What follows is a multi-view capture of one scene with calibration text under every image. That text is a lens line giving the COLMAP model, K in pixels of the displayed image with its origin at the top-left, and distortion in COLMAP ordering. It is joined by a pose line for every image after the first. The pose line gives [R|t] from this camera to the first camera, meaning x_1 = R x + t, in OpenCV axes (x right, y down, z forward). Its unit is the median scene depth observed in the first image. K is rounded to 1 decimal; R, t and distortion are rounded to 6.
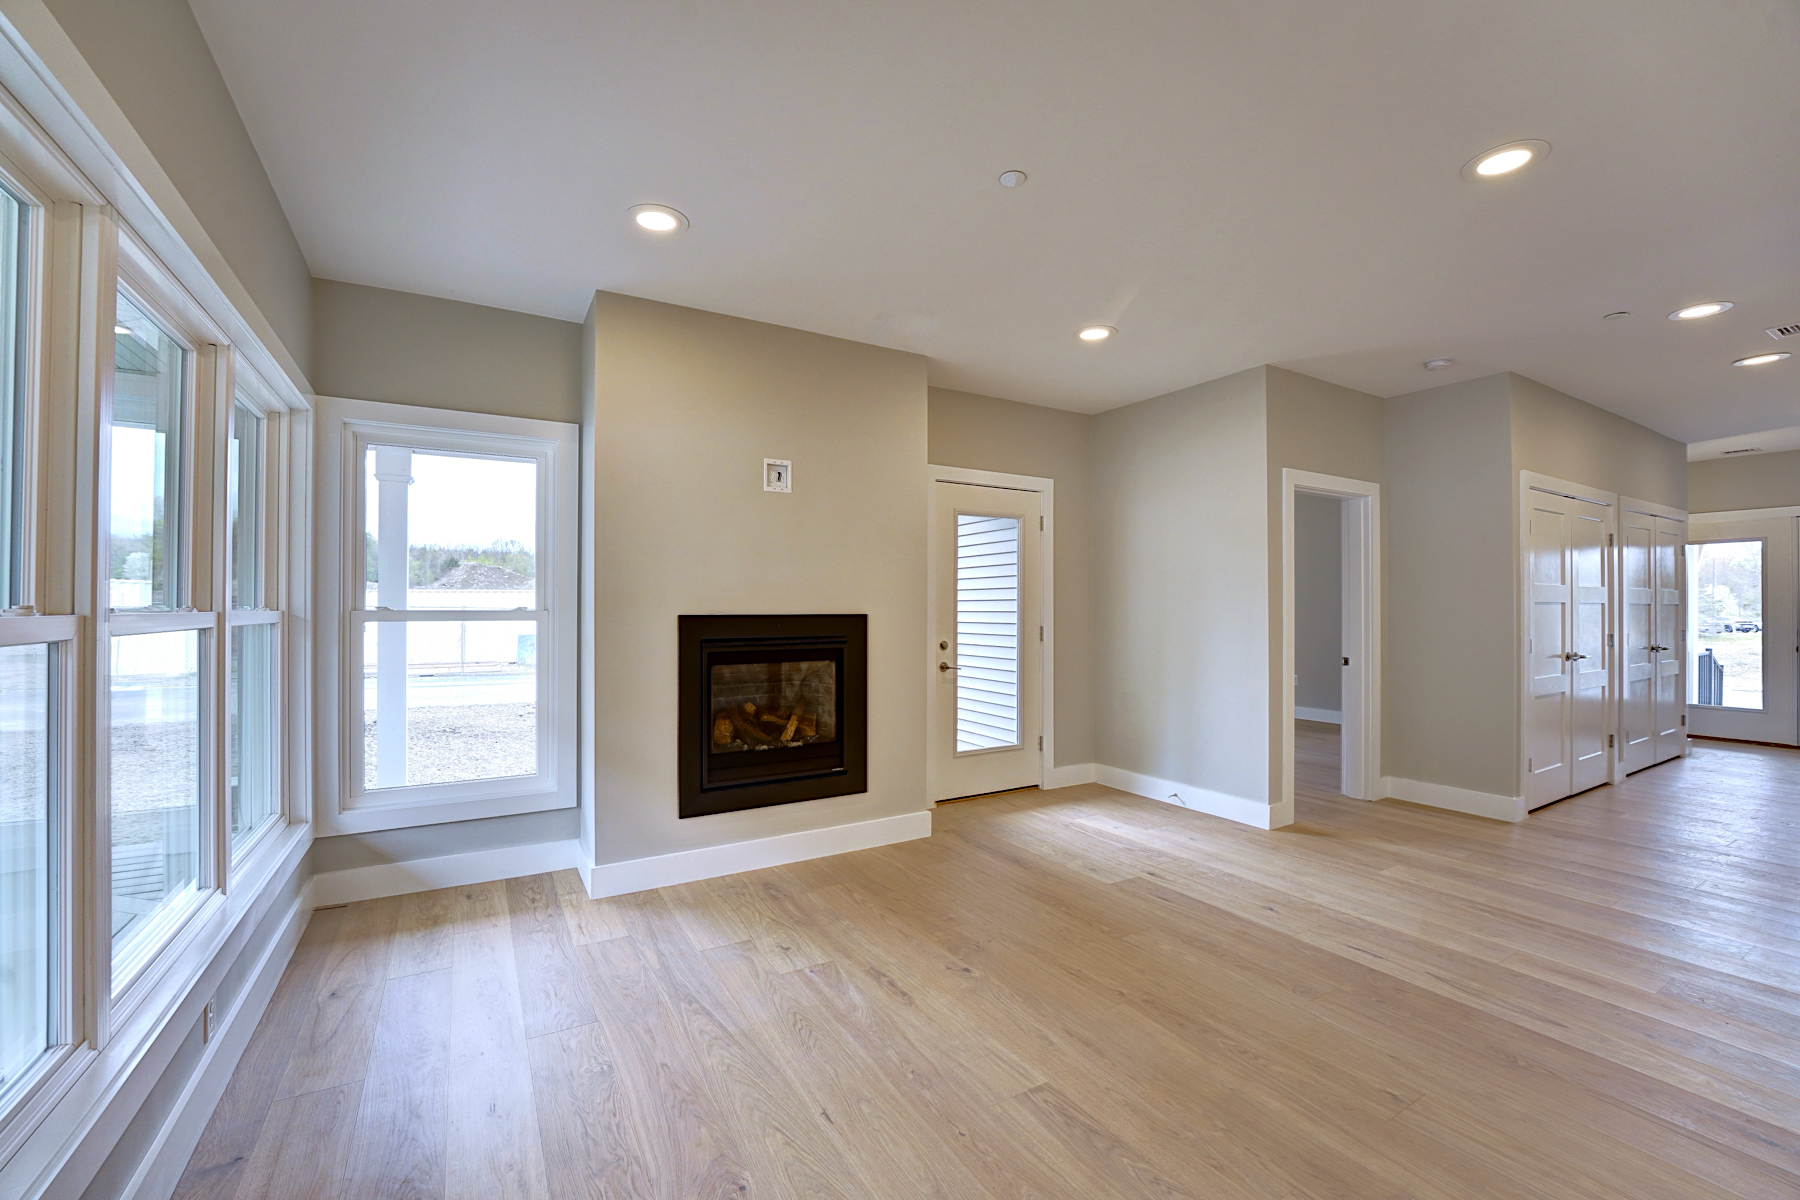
lens RADIAL K [[732.4, 0, 900.0], [0, 732.4, 600.0], [0, 0, 1]] dist [-0.026994, -0.000094]
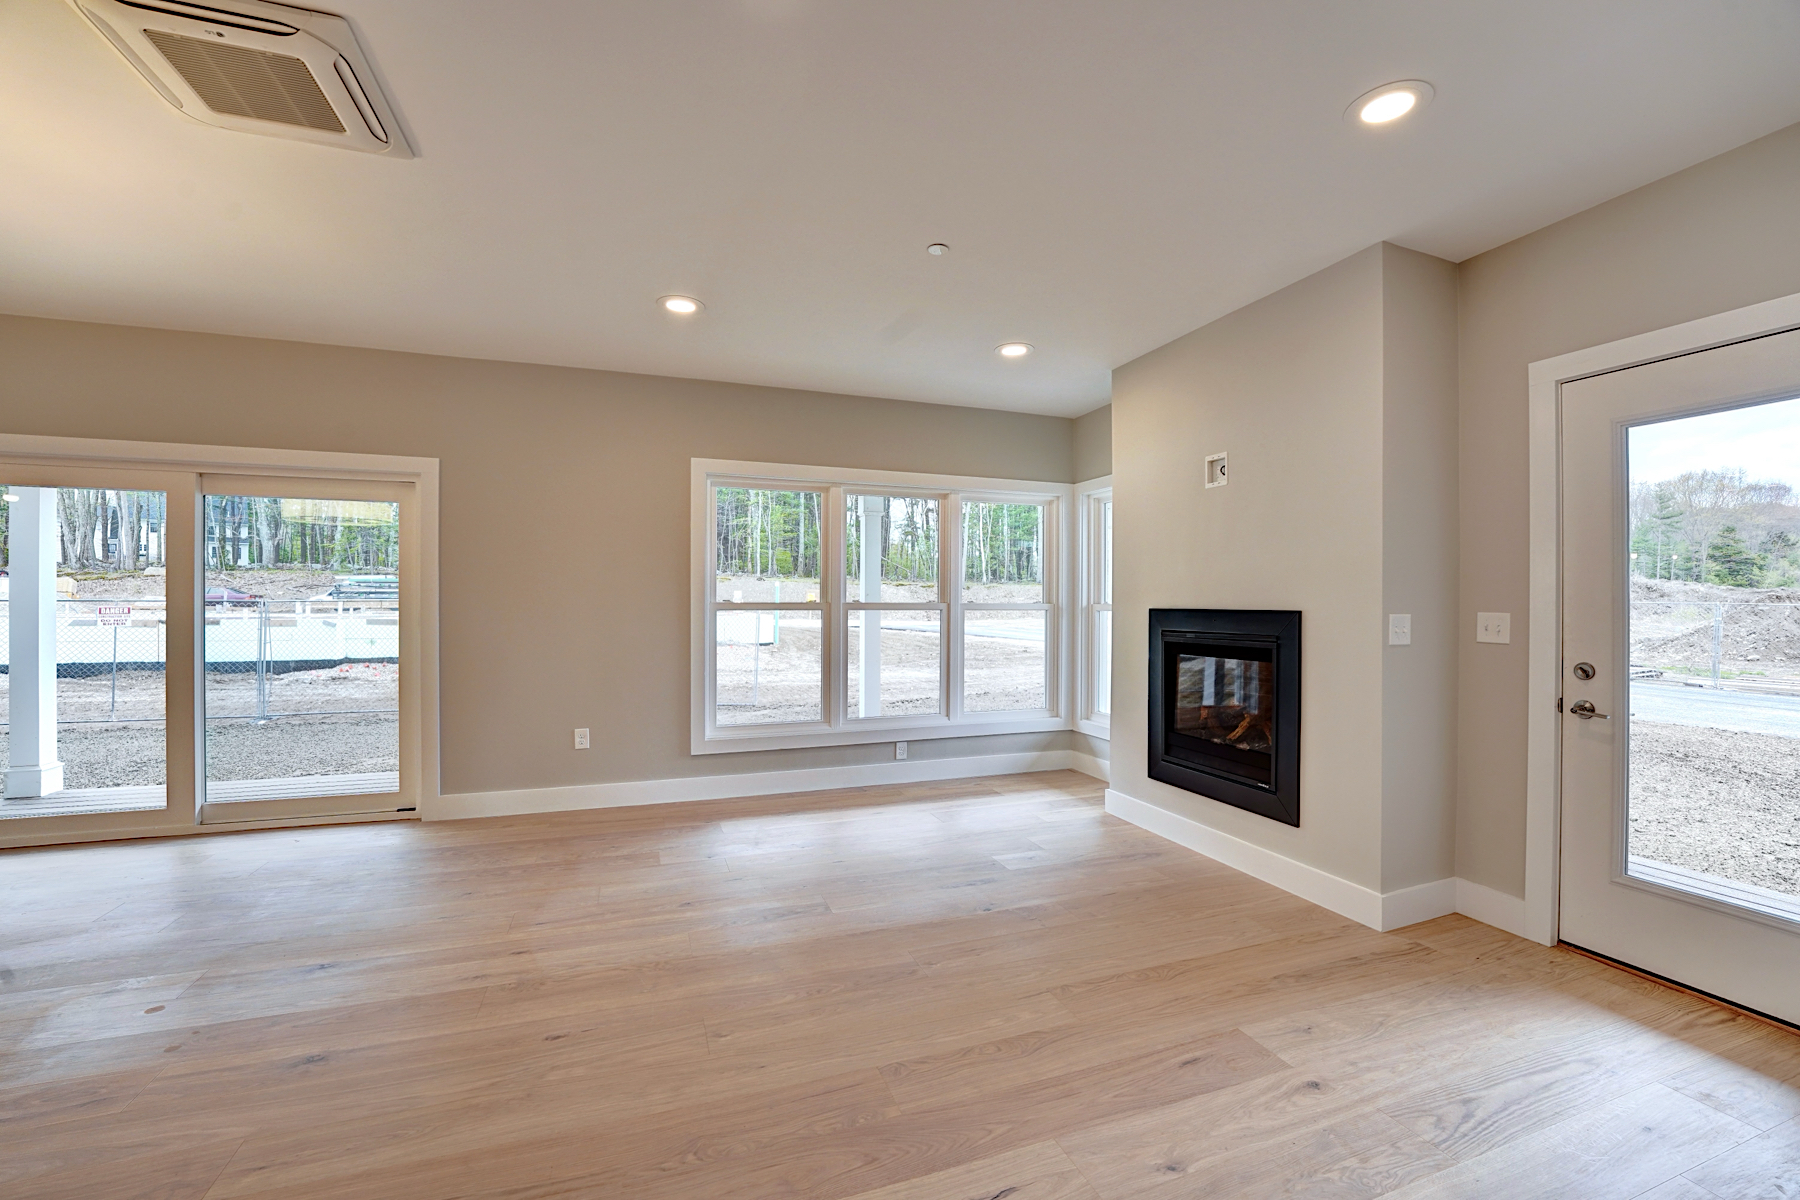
lens RADIAL K [[739.1, 0, 902.8], [0, 739.1, 608.2], [0, 0, 1]] dist [-0.021502, -0.000099]
pose [[-0.182927, 0.005634, -0.983110, 0.903522], [0.005885, 0.999972, 0.004636, 0.011128], [0.983109, -0.004937, -0.182955, 0.764500]]
